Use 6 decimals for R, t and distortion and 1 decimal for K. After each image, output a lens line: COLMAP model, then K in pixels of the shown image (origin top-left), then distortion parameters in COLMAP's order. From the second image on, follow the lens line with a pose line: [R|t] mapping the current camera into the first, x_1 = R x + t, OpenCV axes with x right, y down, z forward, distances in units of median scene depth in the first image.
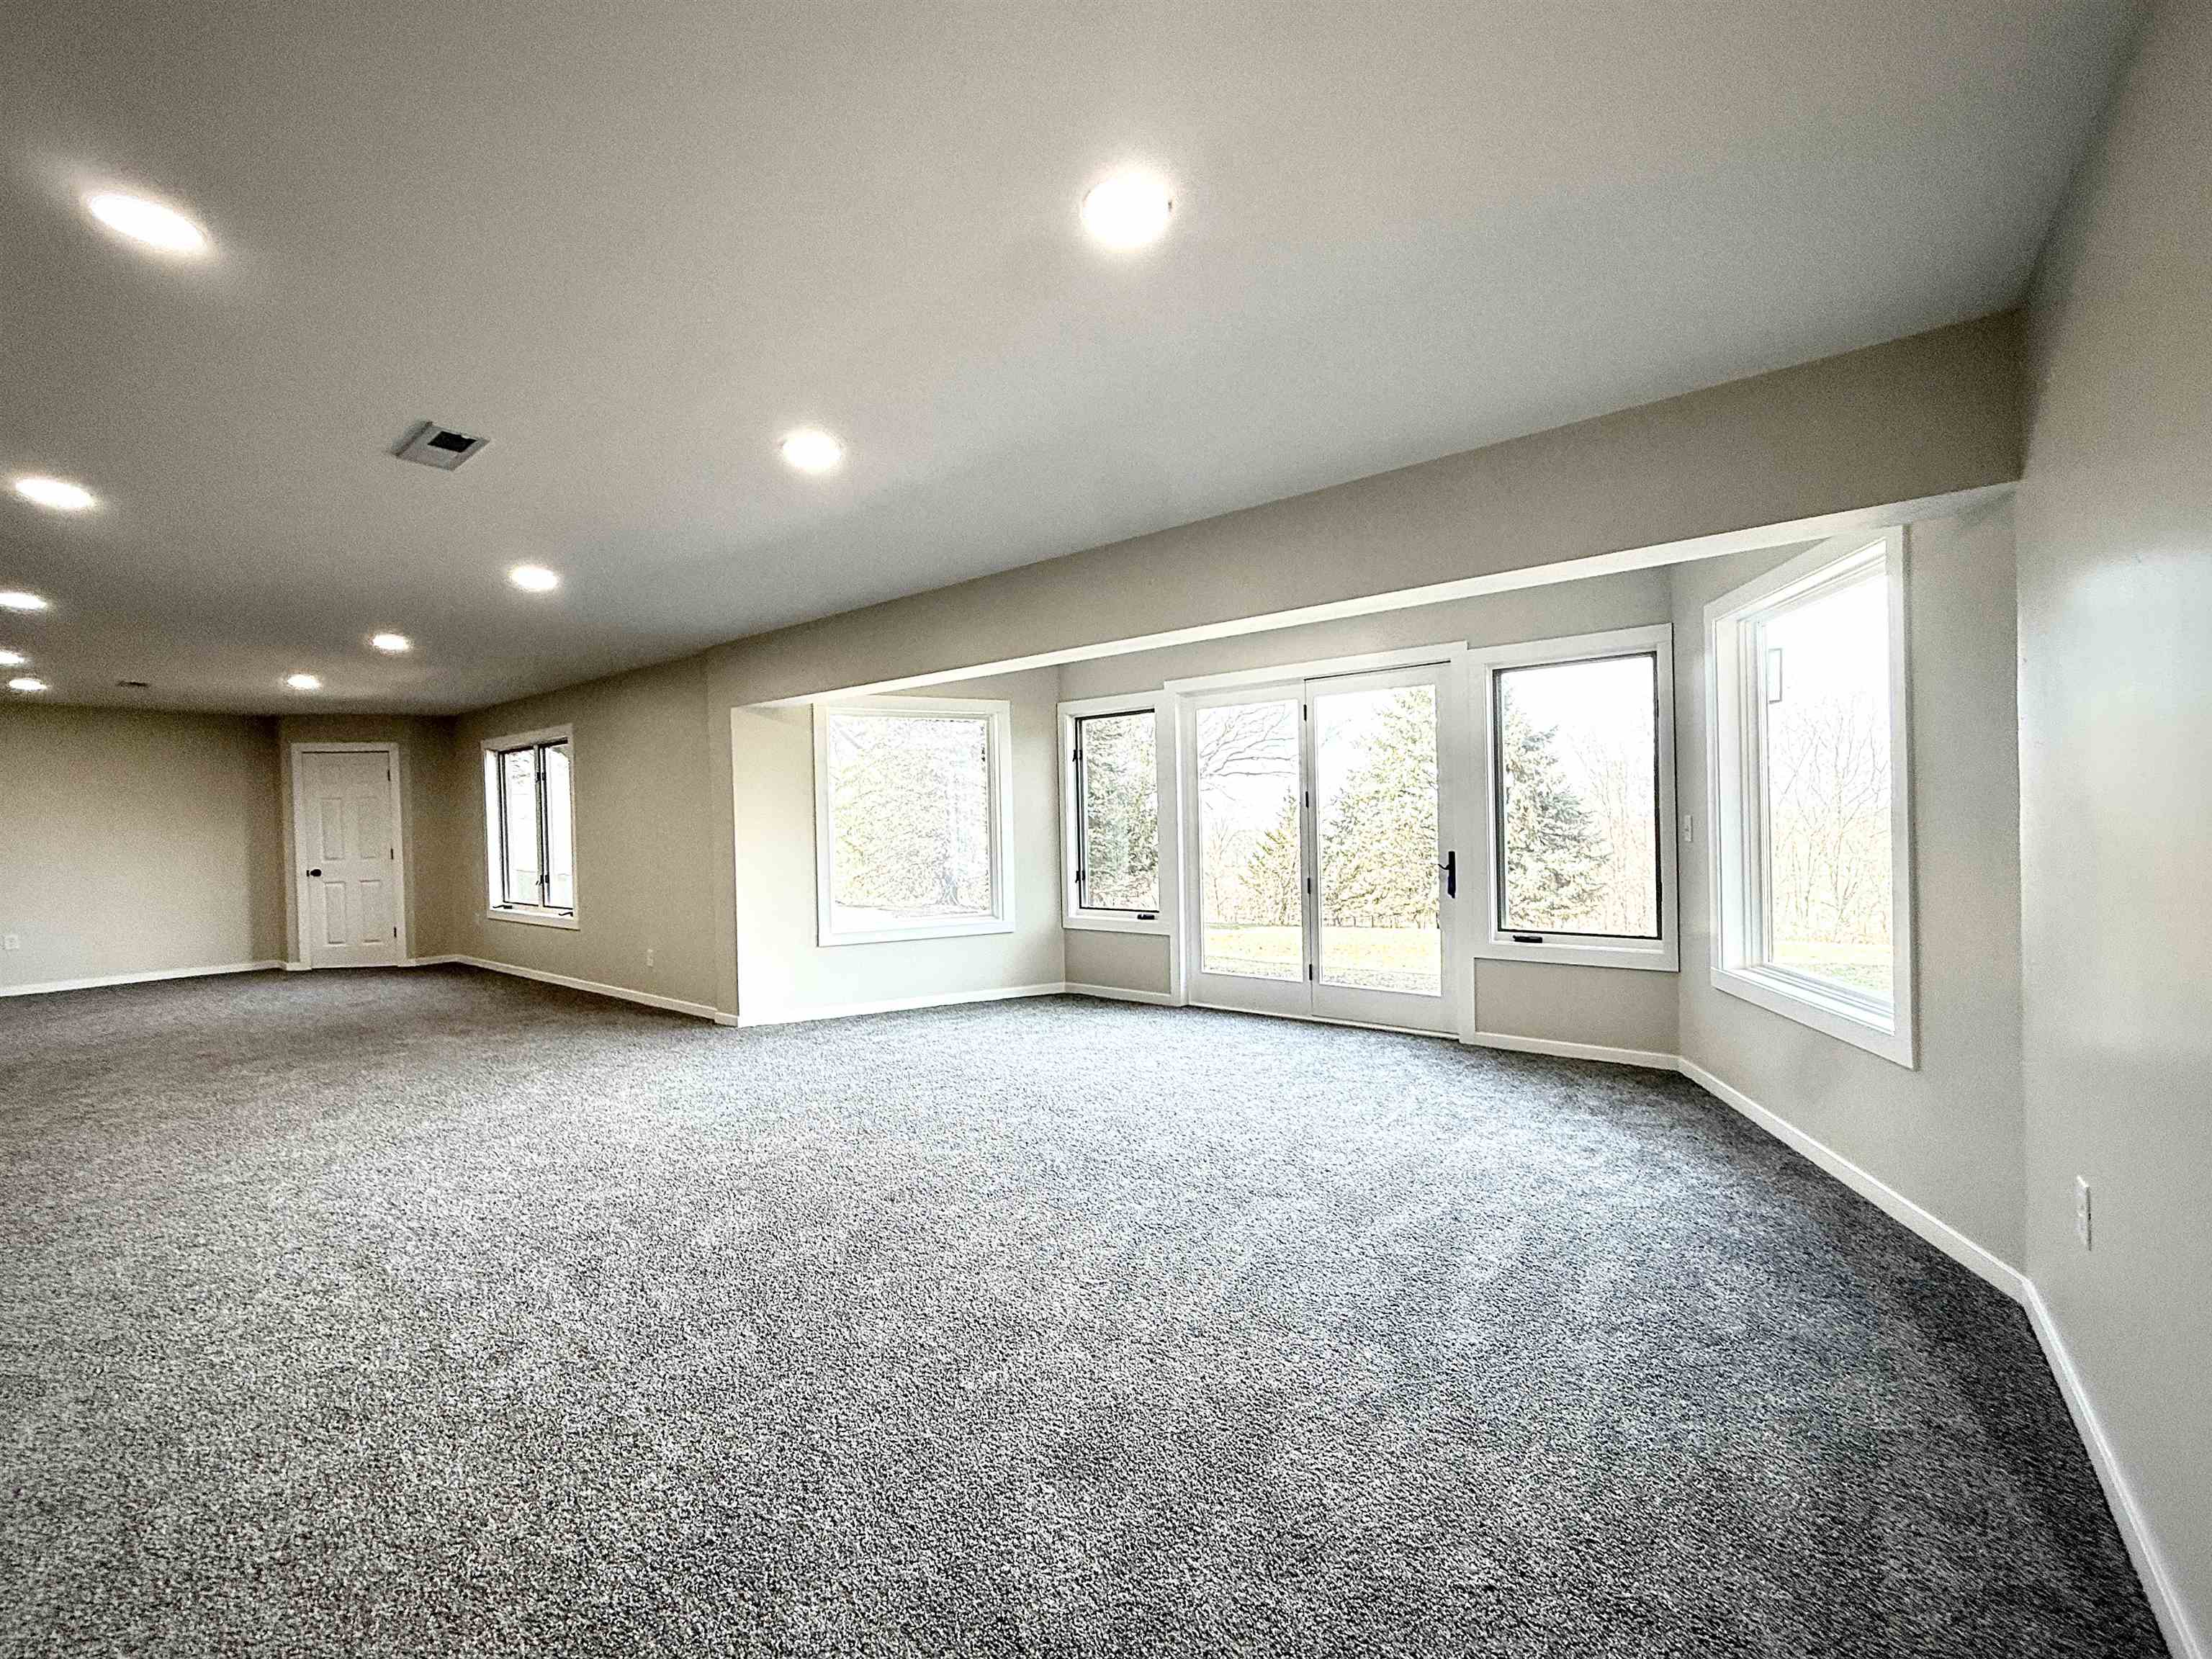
lens RADIAL K [[955.4, 0, 1106.0], [0, 955.4, 829.5], [0, 0, 1]] dist [0.000002, 0.000016]
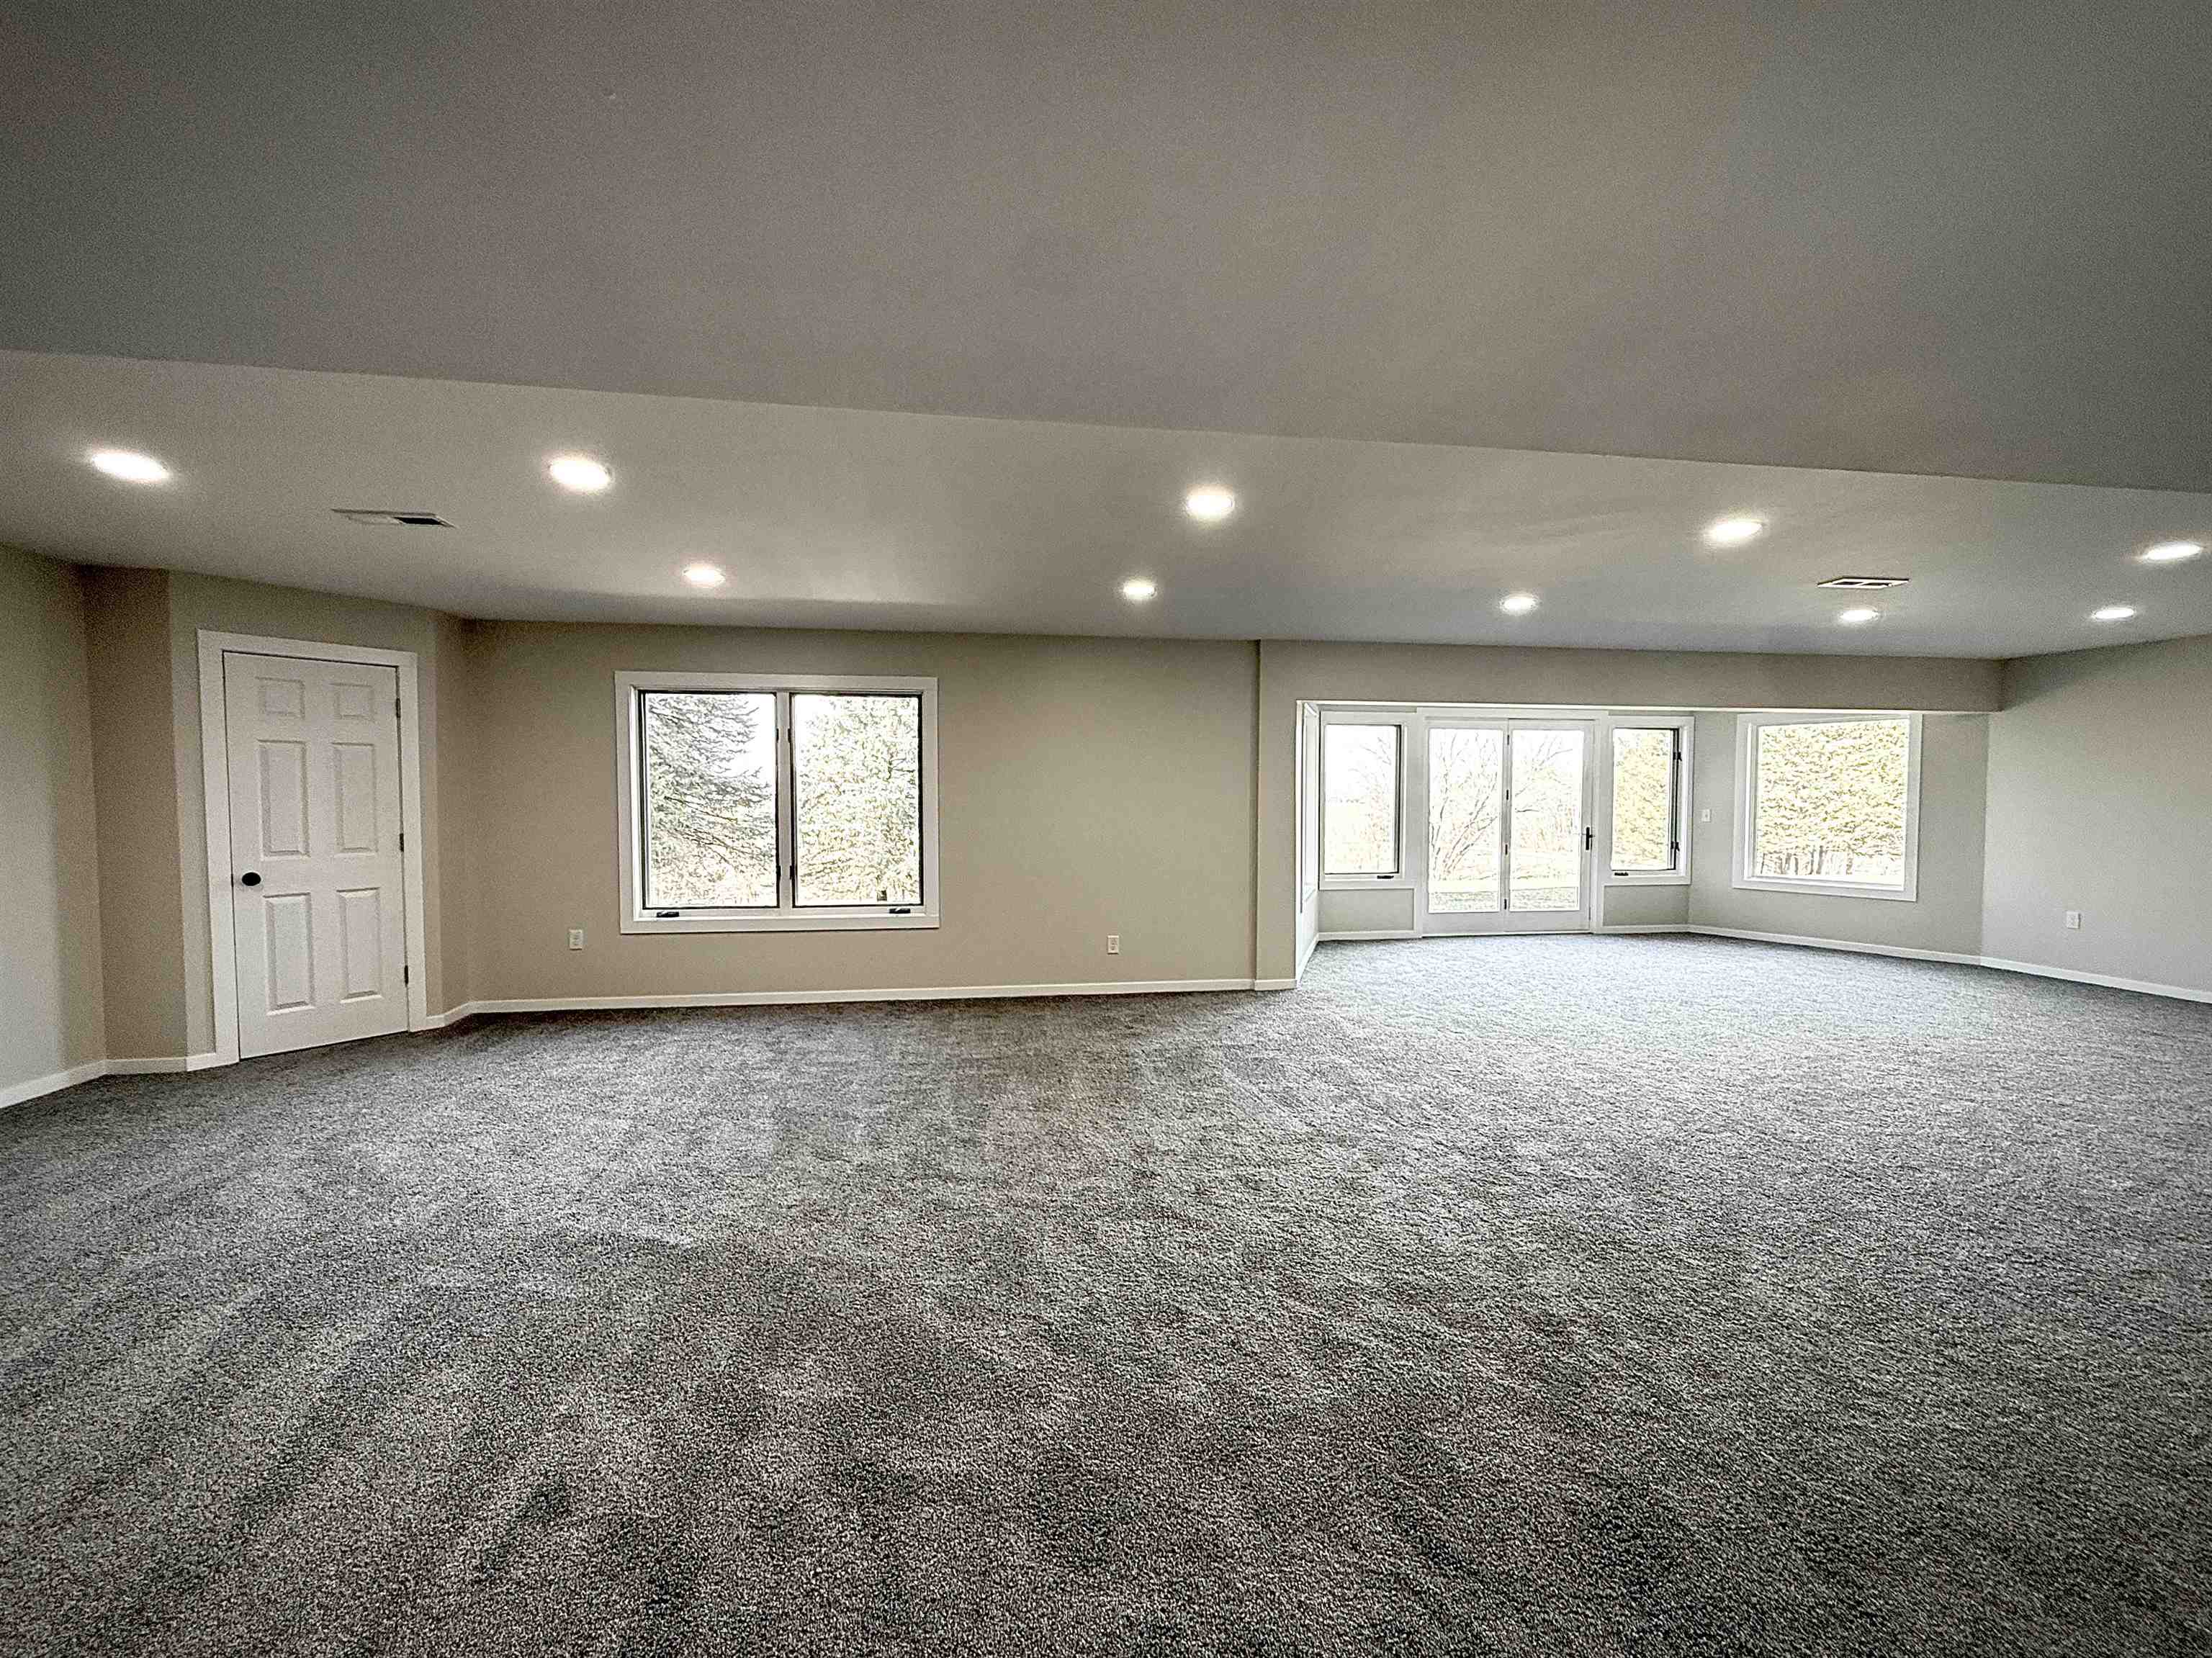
lens RADIAL K [[915.4, 0, 1106.0], [0, 915.4, 829.0], [0, 0, 1]] dist [-0.001188, -0.000044]
pose [[0.676333, -0.000991, 0.736595, -0.882775], [-0.003564, 0.999983, 0.004618, 0.013328], [-0.736587, -0.005748, 0.676318, 0.302495]]
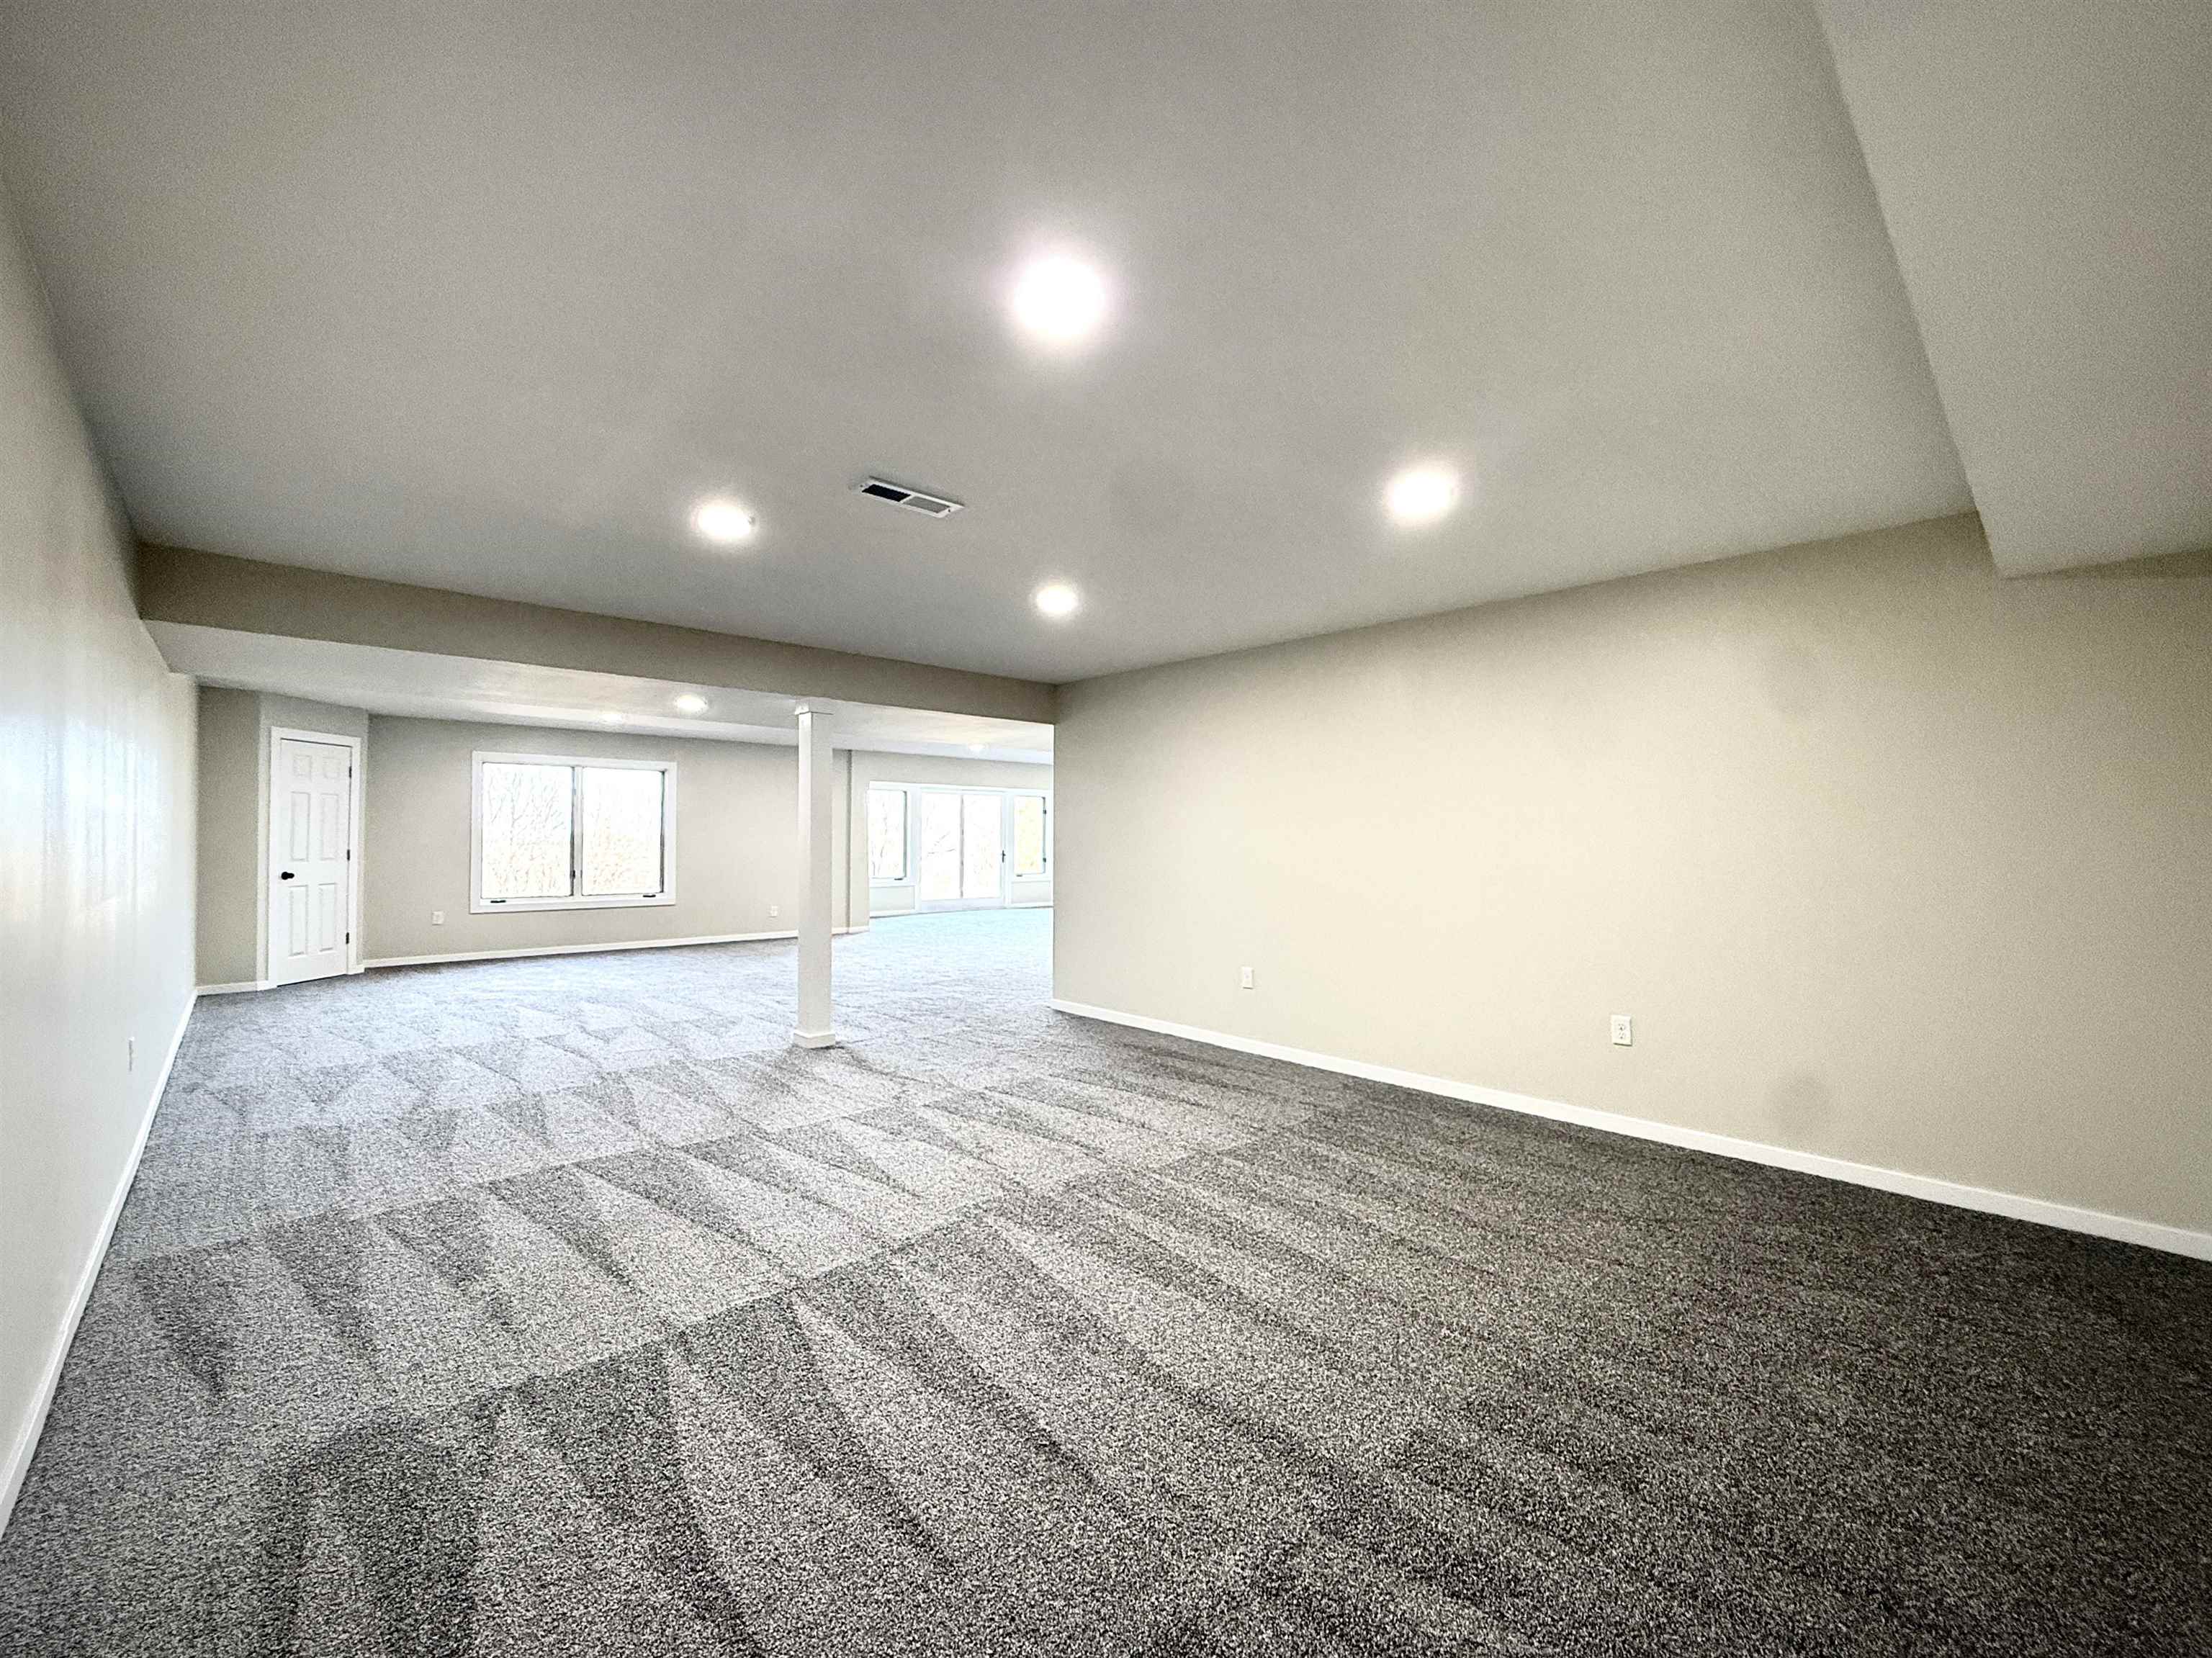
lens RADIAL K [[915.4, 0, 1106.0], [0, 915.4, 829.0], [0, 0, 1]] dist [-0.001188, -0.000044]
pose [[0.139960, 0.035658, 0.989515, -1.561768], [0.011627, 0.999223, -0.037652, 0.043293], [-0.990089, 0.016775, 0.139436, 0.134013]]
